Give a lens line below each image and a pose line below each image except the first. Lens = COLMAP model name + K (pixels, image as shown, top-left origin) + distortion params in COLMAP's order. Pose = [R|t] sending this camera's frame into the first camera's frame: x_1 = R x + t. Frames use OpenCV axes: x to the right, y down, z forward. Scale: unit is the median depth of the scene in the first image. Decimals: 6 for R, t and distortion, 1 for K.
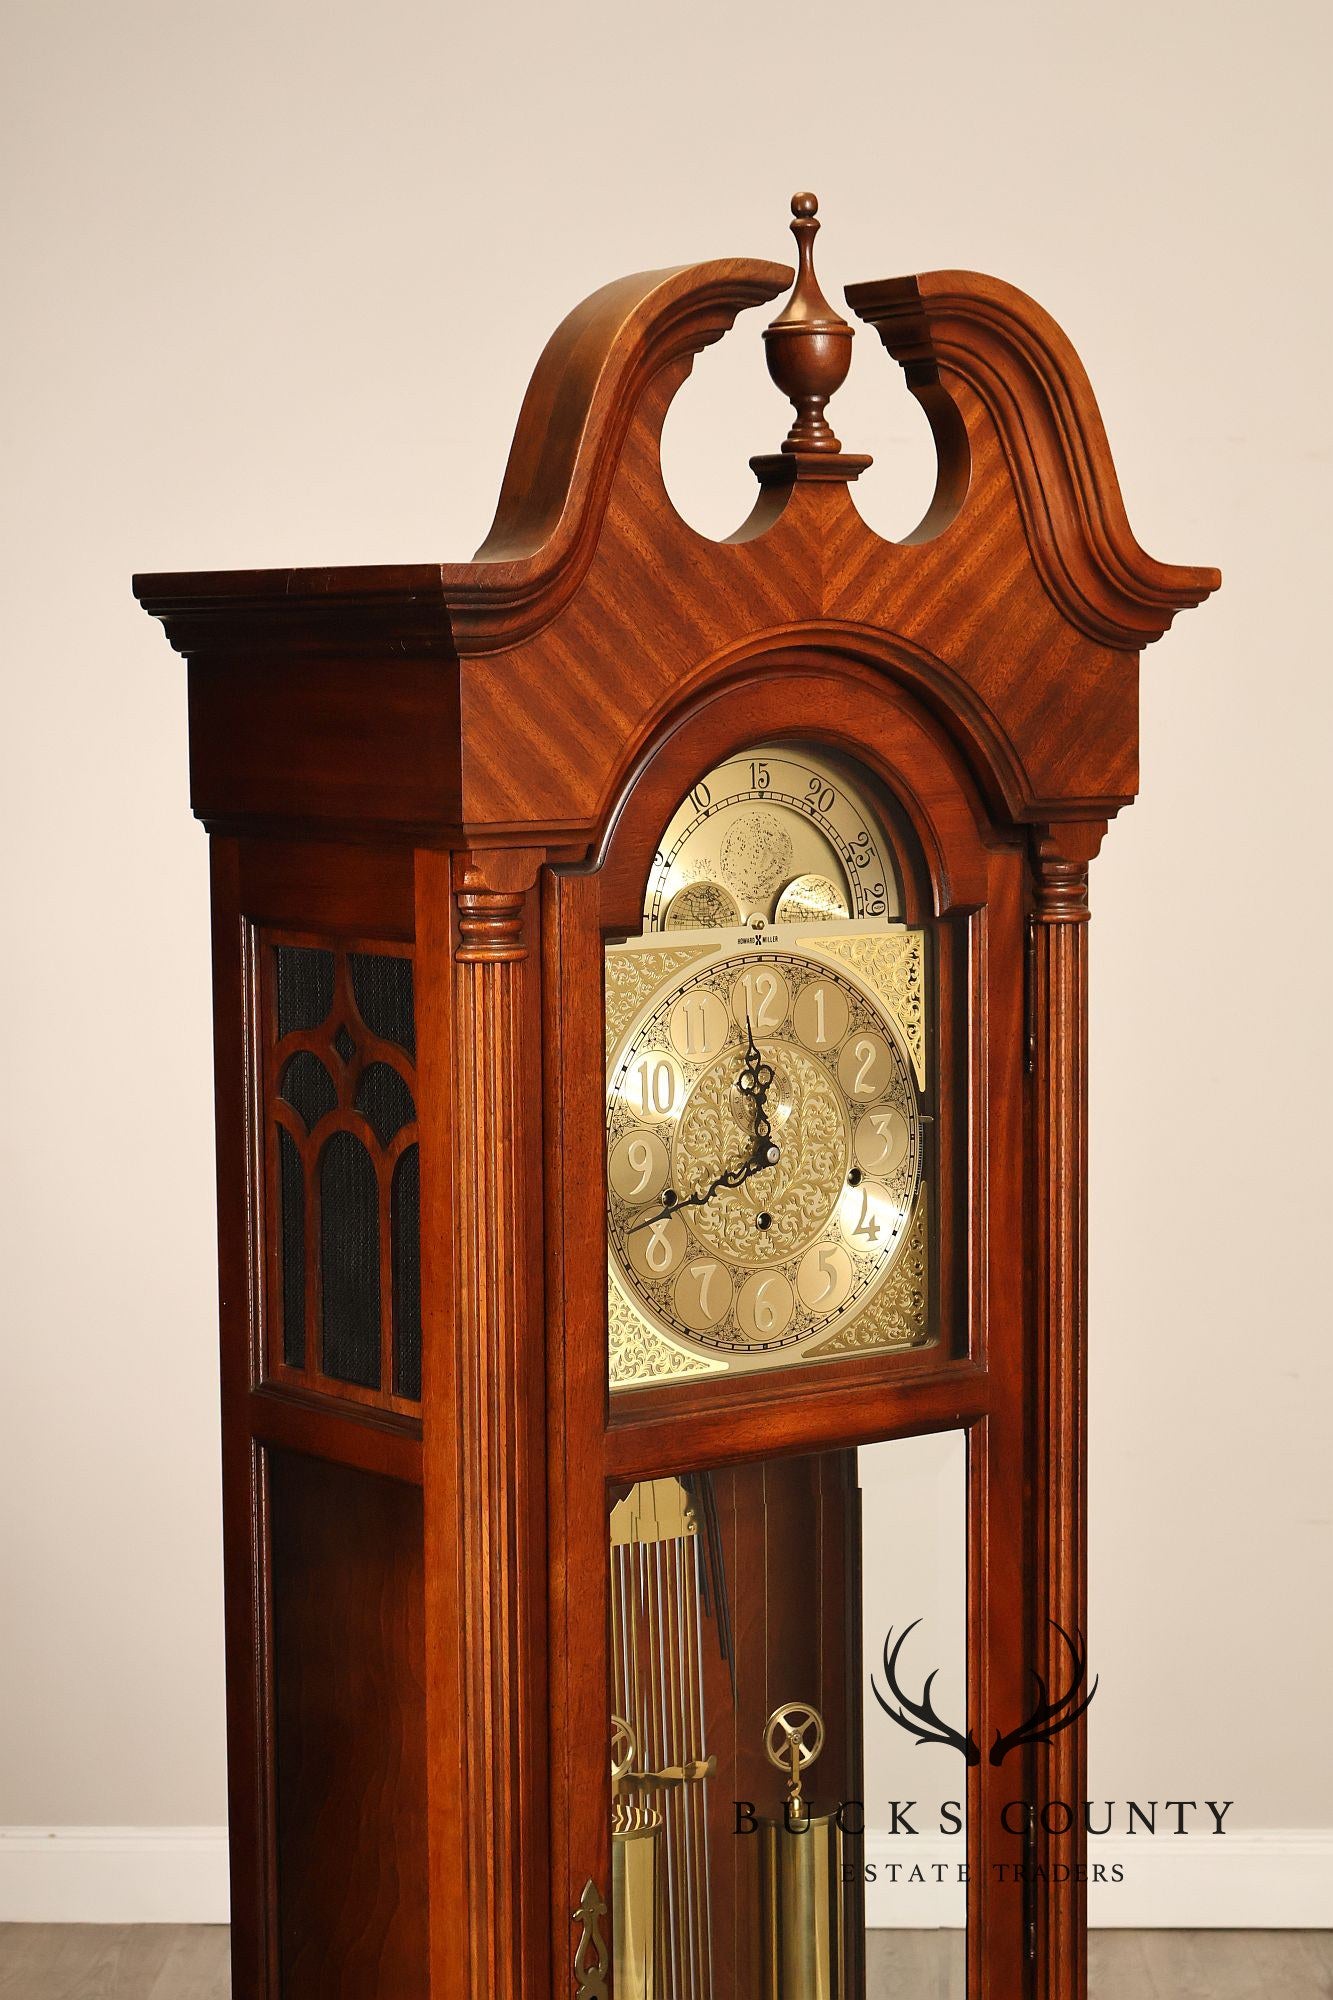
lens RADIAL K [[3982.3, 0, 661.2], [0, 3982.3, 1020.0], [0, 0, 1]] dist [0.027999, 0.000000]
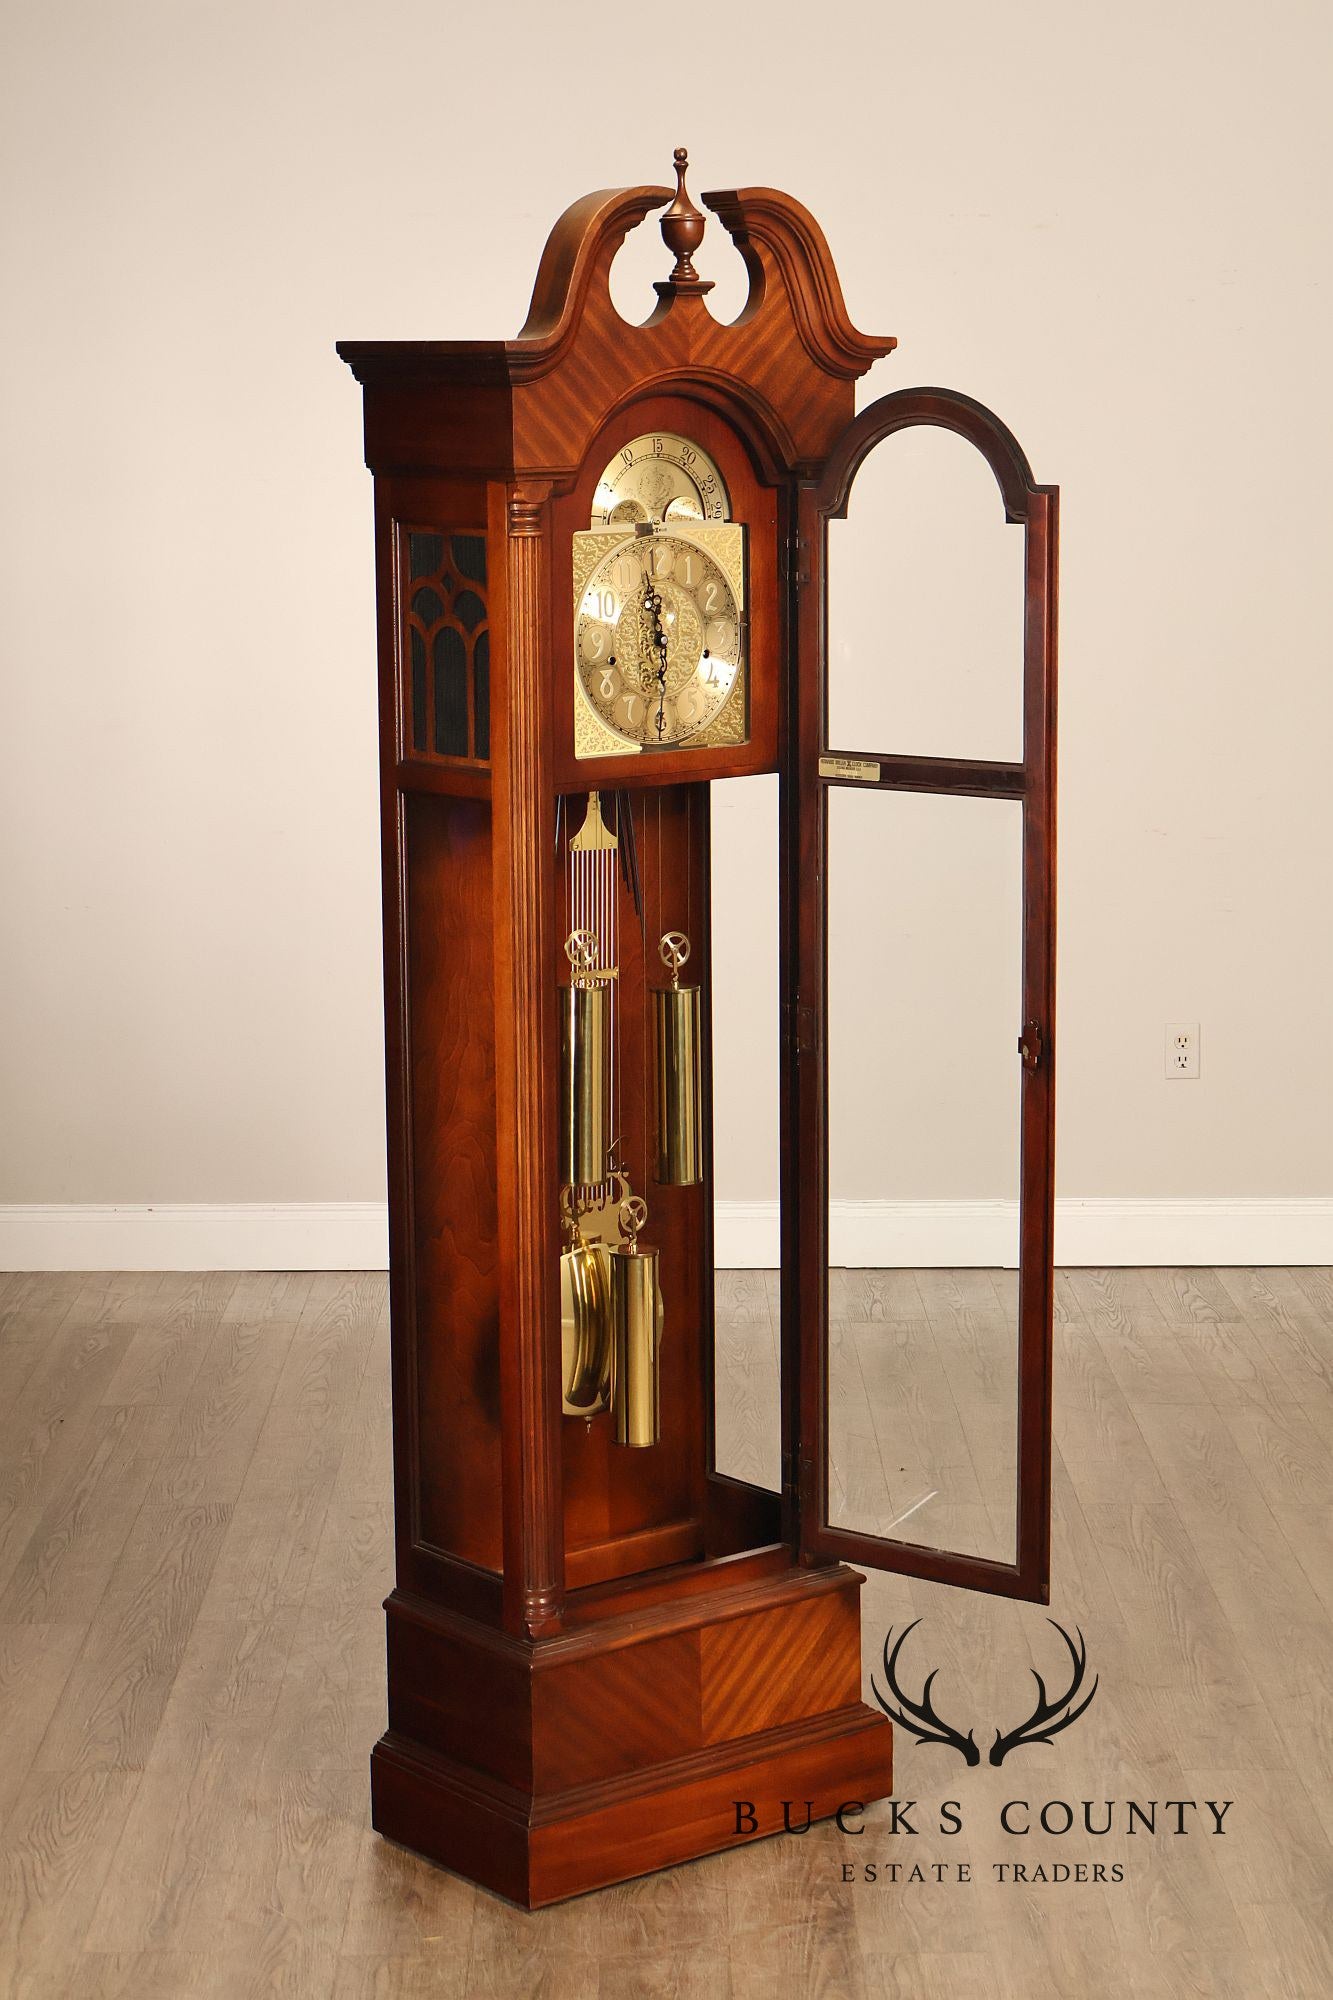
lens RADIAL K [[3982.3, 0, 618.8], [0, 3982.3, 1006.5], [0, 0, 1]] dist [0.027999, 0.000000]
pose [[0.999756, -0.003796, 0.021770, -0.037901], [0.002247, 0.997493, 0.070731, 0.074795], [-0.021984, -0.070665, 0.997258, -0.967984]]
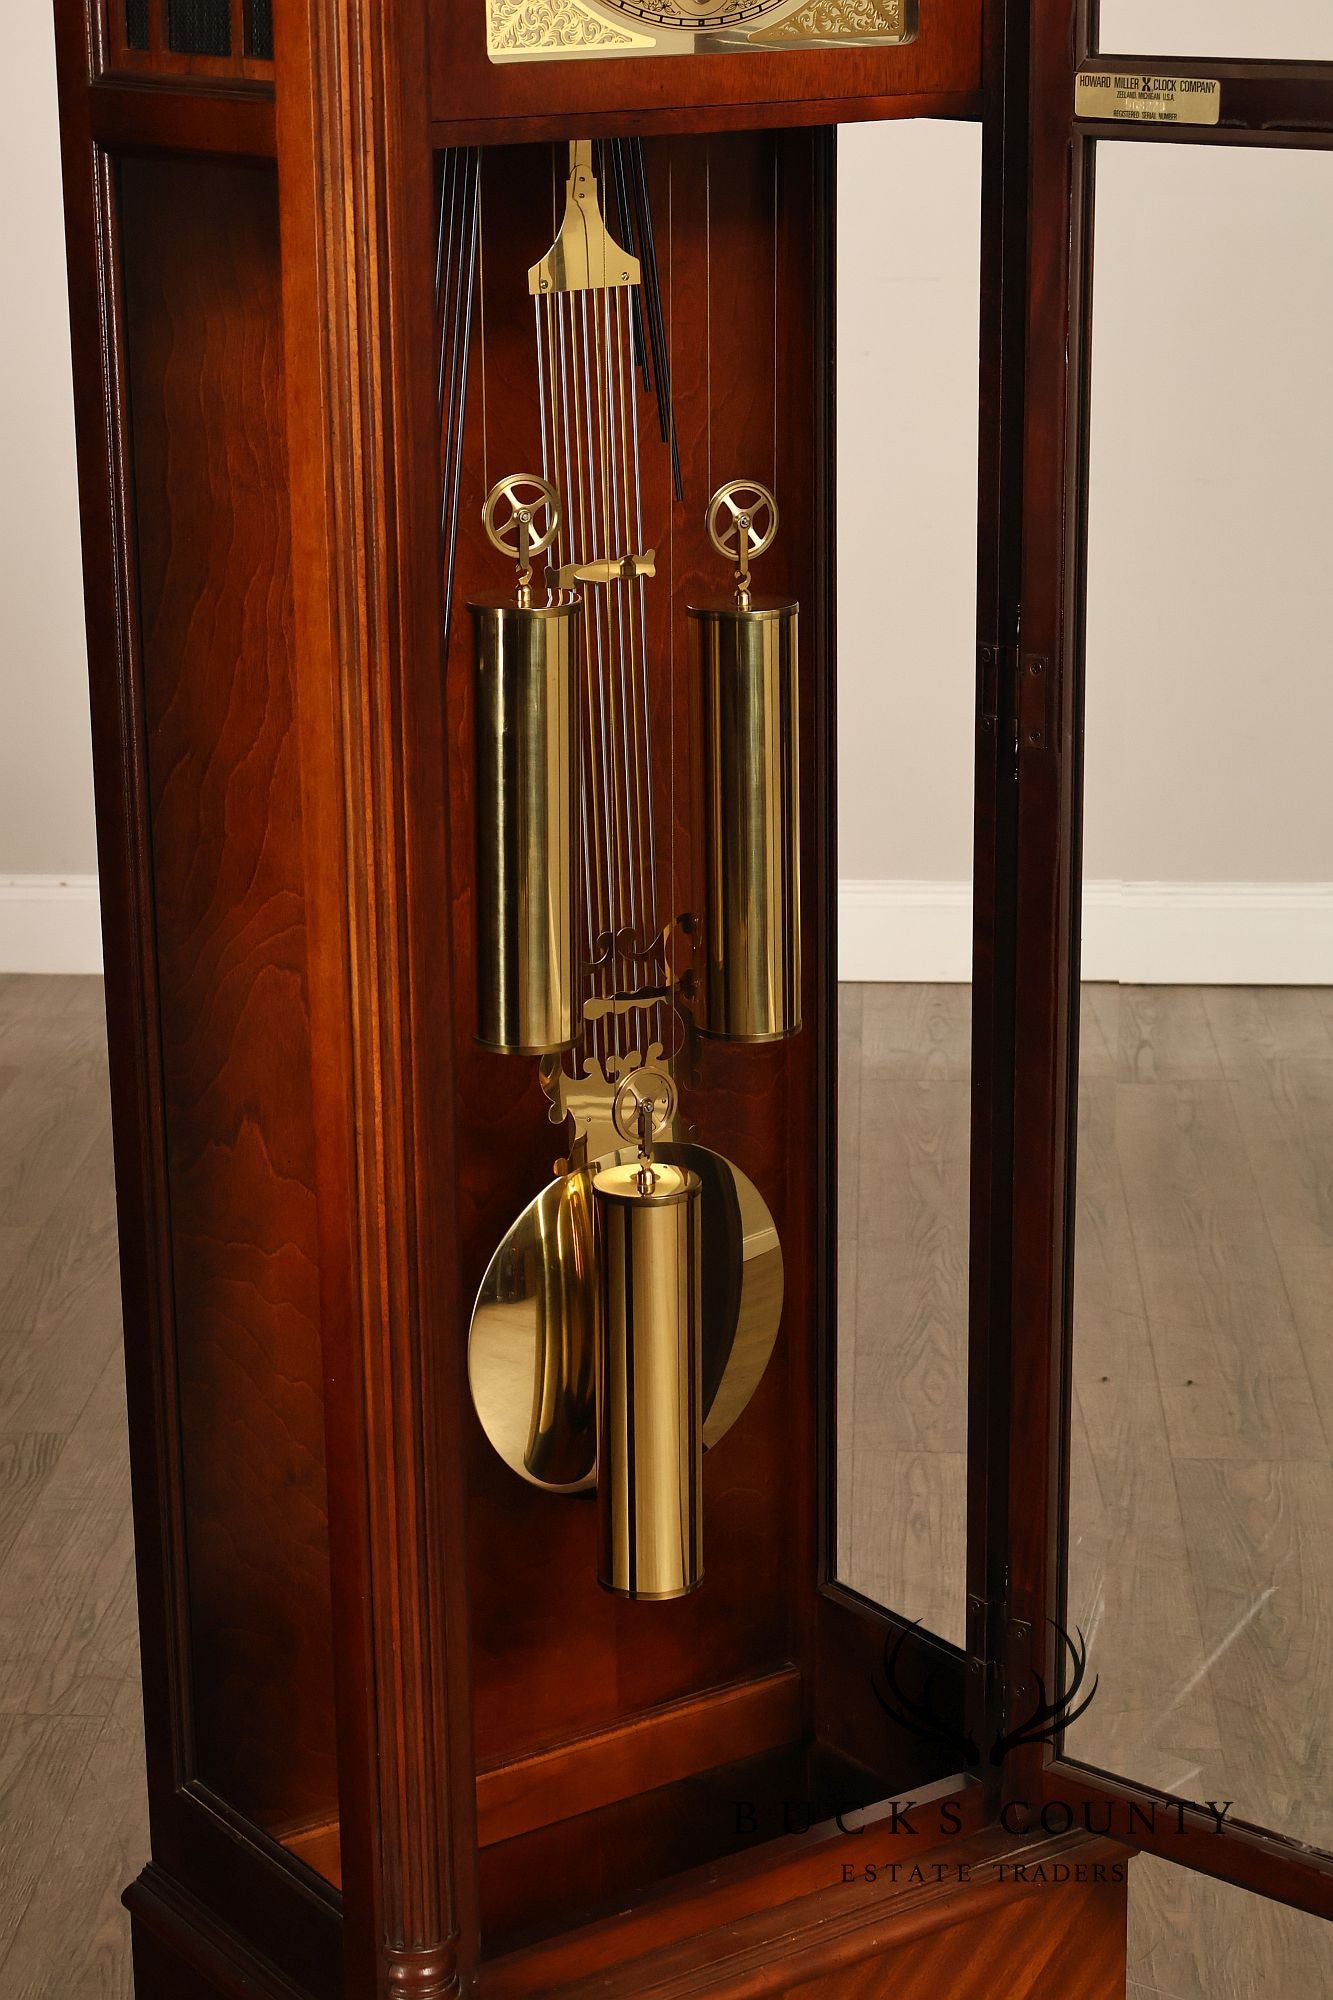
lens RADIAL K [[3982.3, 0, 652.5], [0, 3982.3, 1019.1], [0, 0, 1]] dist [0.027999, 0.000000]
pose [[0.999492, 0.006522, -0.031184, 0.043498], [-0.000484, 0.981814, 0.189845, 0.128902], [0.031855, -0.189734, 0.981319, 0.144725]]
